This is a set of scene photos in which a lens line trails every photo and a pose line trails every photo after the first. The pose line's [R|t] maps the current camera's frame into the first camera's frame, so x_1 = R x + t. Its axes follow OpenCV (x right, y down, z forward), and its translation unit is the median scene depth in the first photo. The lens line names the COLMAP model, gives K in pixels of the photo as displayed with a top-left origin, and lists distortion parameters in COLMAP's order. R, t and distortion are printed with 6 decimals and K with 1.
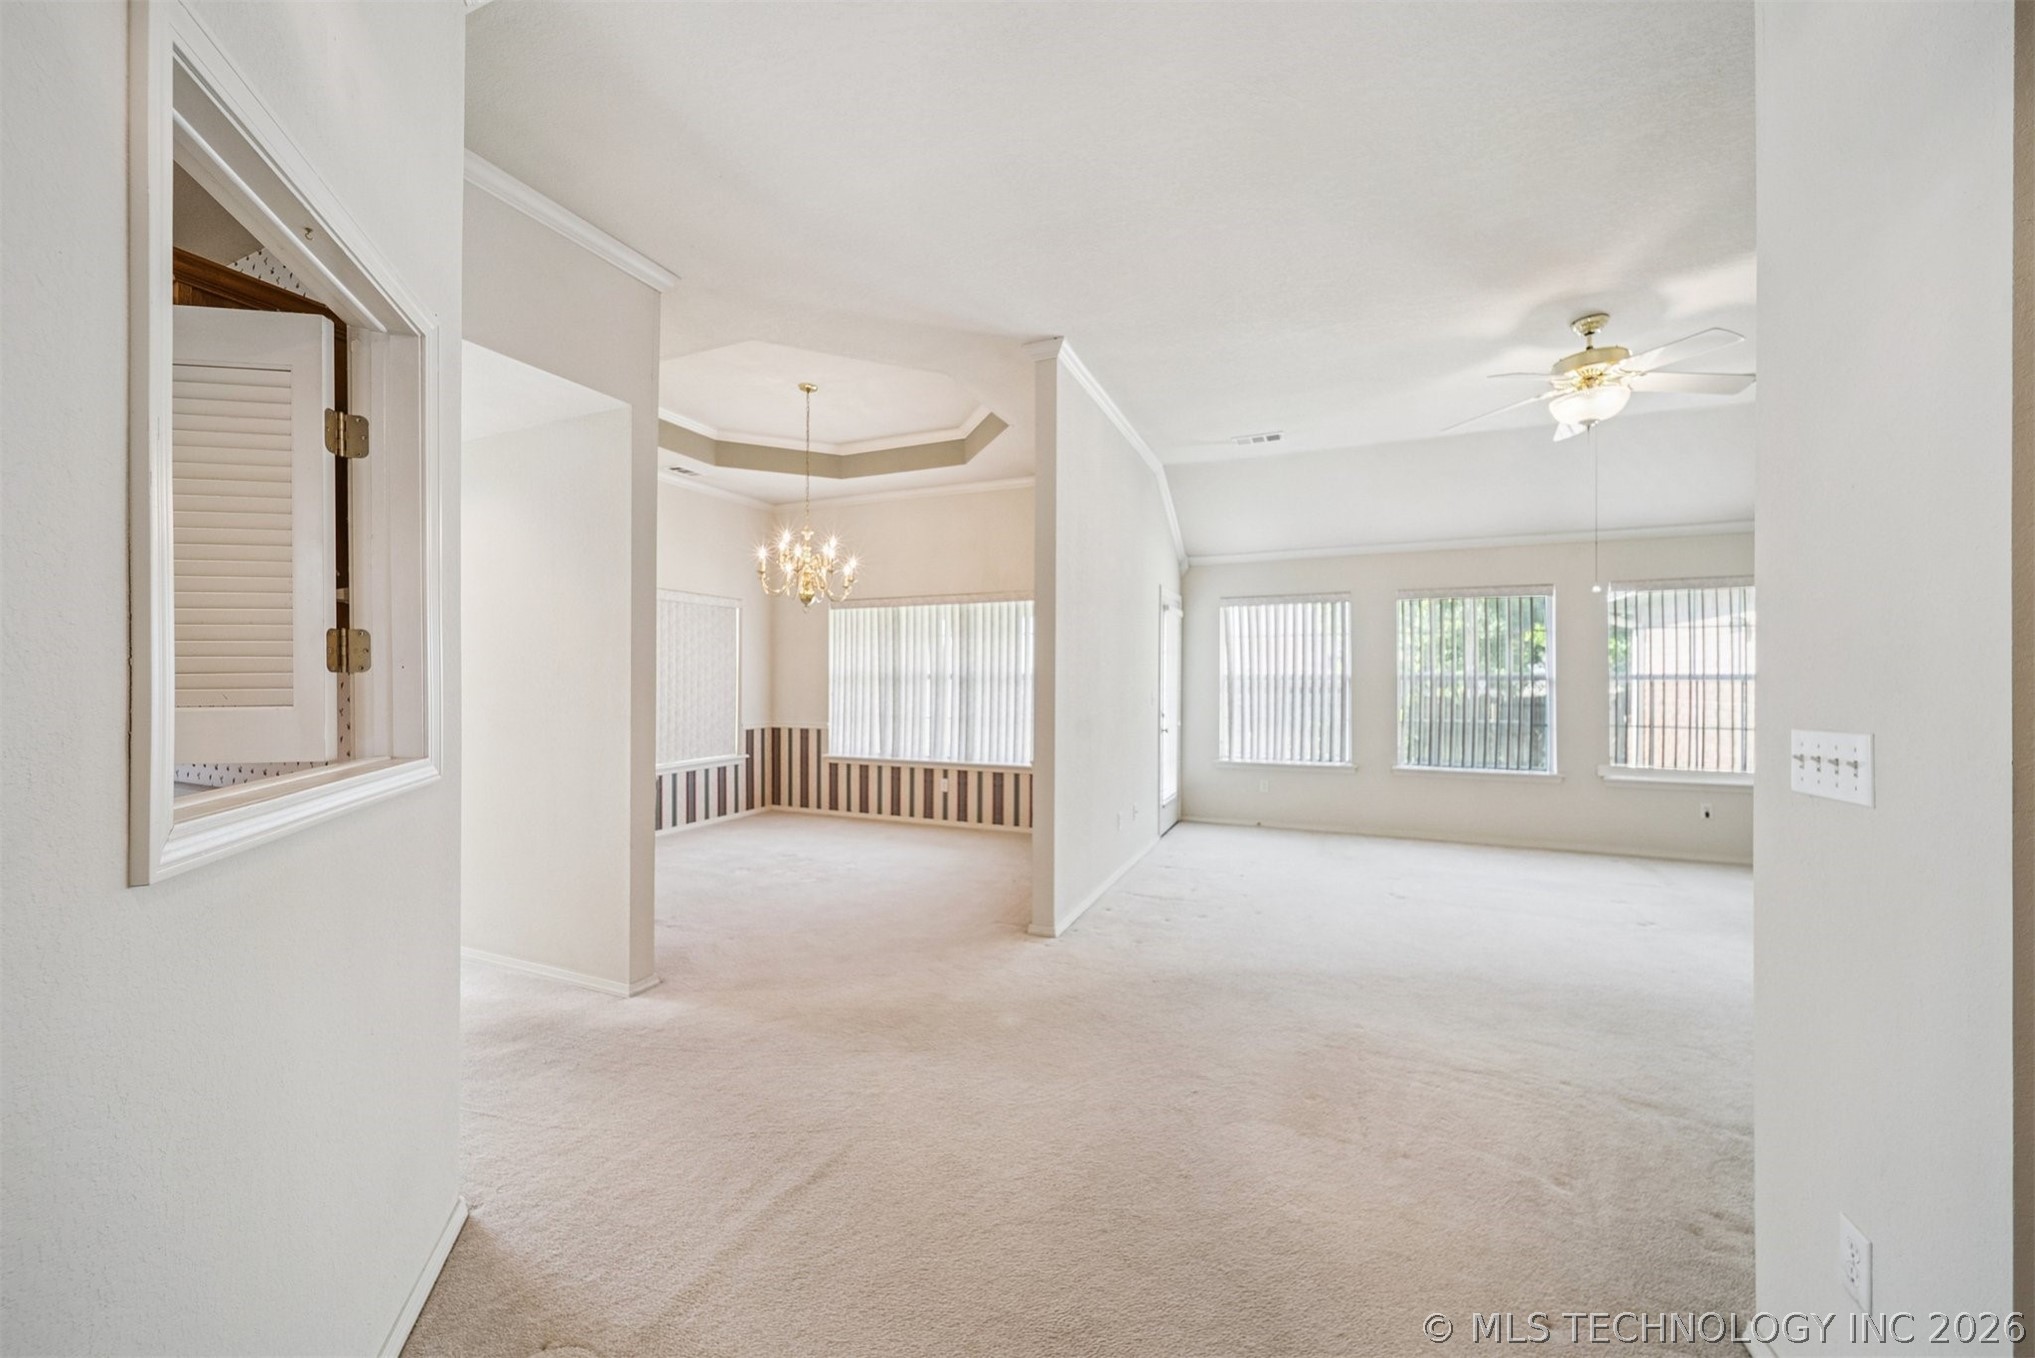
lens RADIAL K [[721.4, 0, 1017.5], [0, 721.4, 679.0], [0, 0, 1]] dist [0.000653, 0.000081]
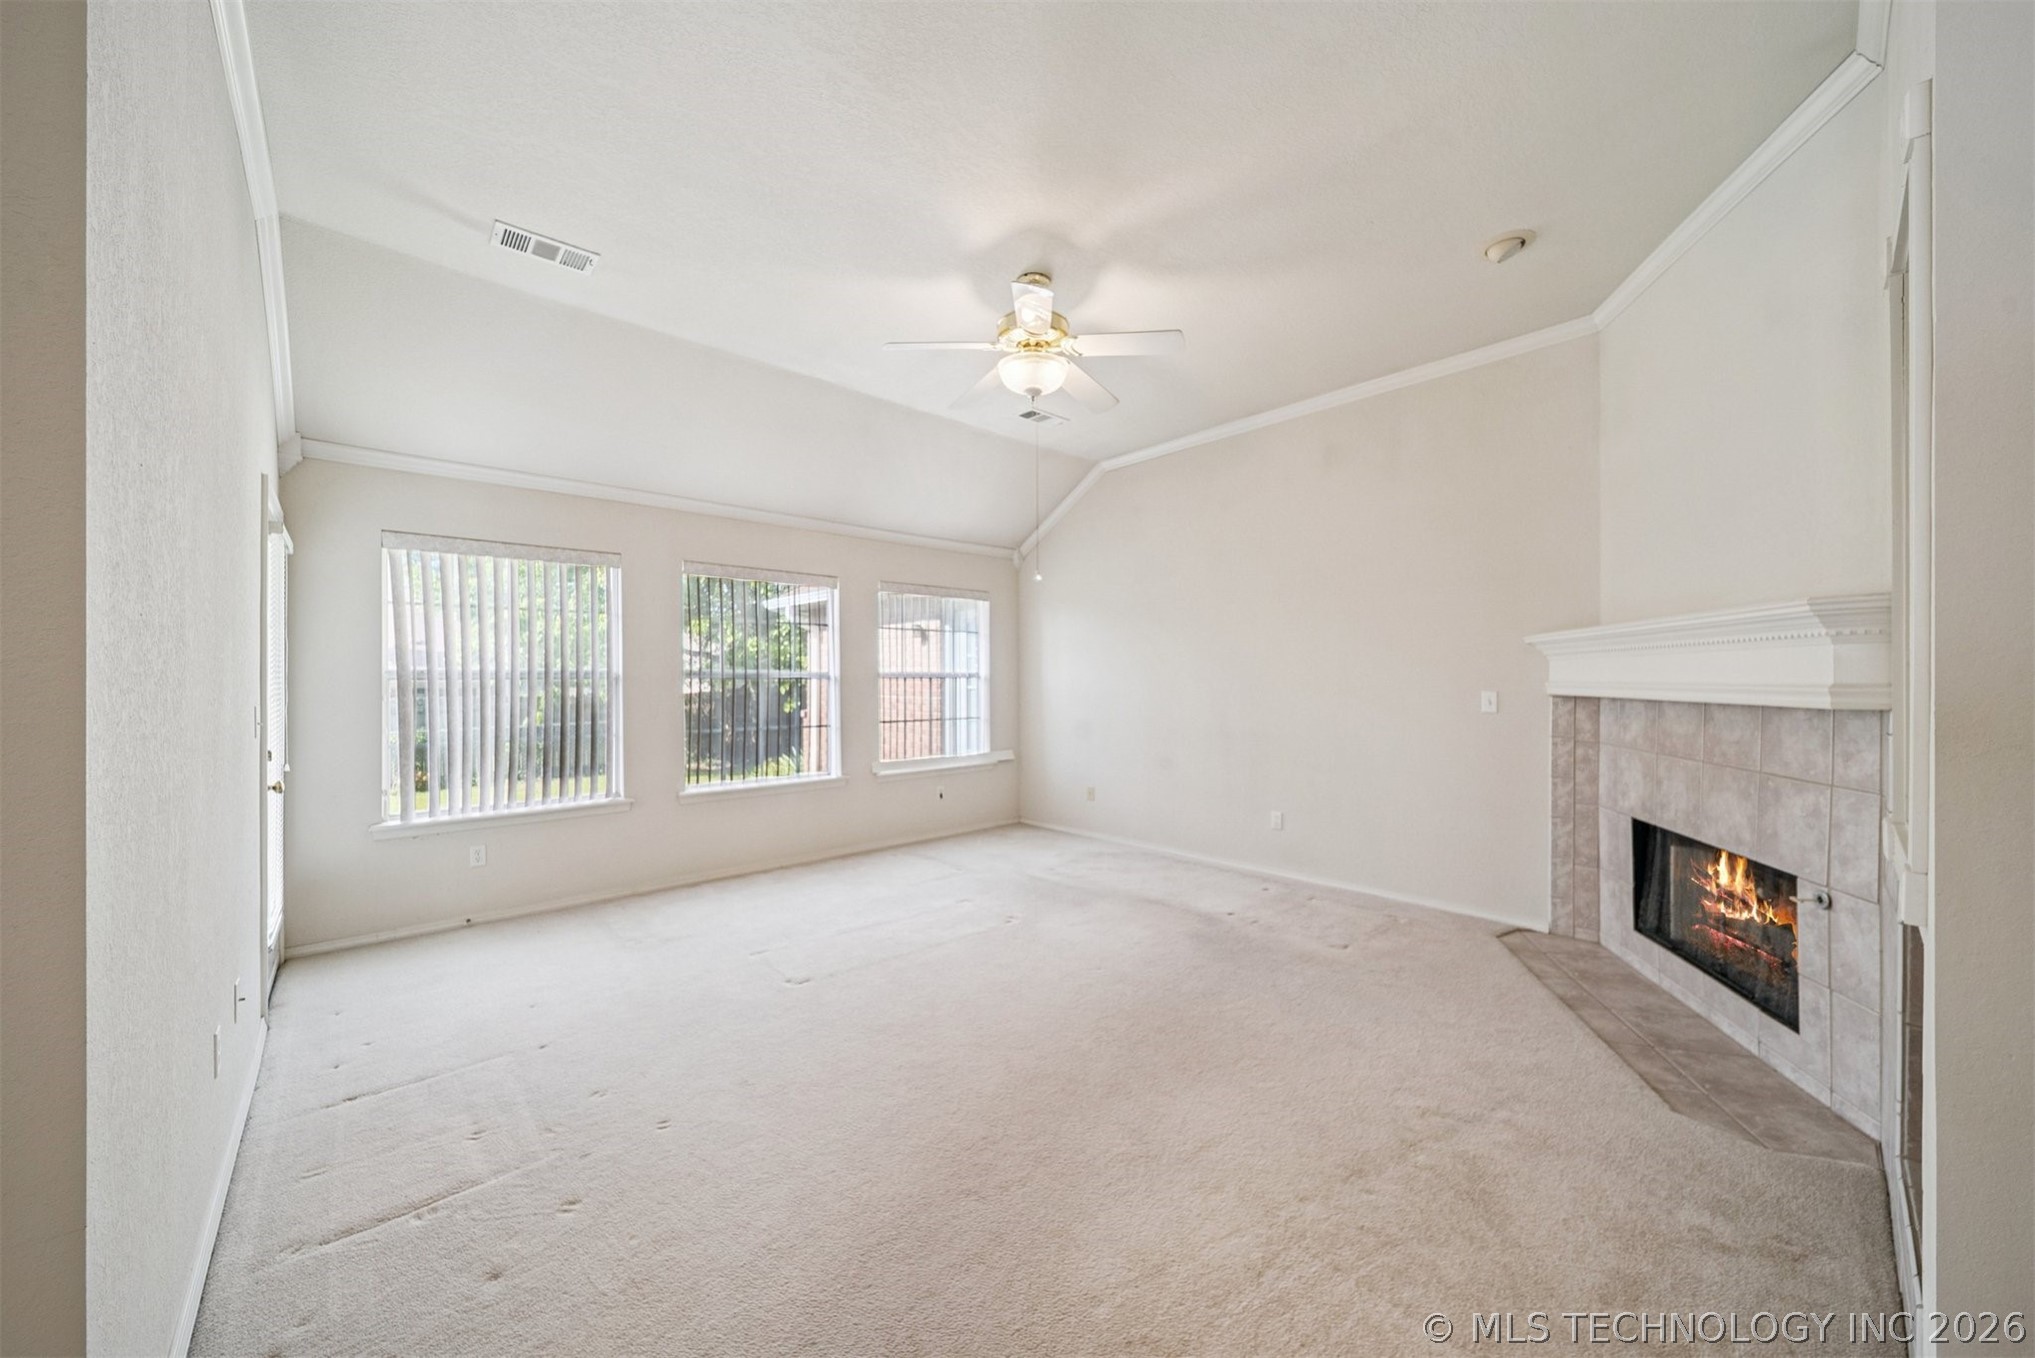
lens RADIAL K [[721.4, 0, 1017.5], [0, 721.4, 679.0], [0, 0, 1]] dist [0.000653, 0.000081]
pose [[0.409482, -0.003431, 0.912312, -0.024503], [0.002058, 0.999994, 0.002837, 0.000642], [-0.912316, 0.000716, 0.409487, 0.358527]]
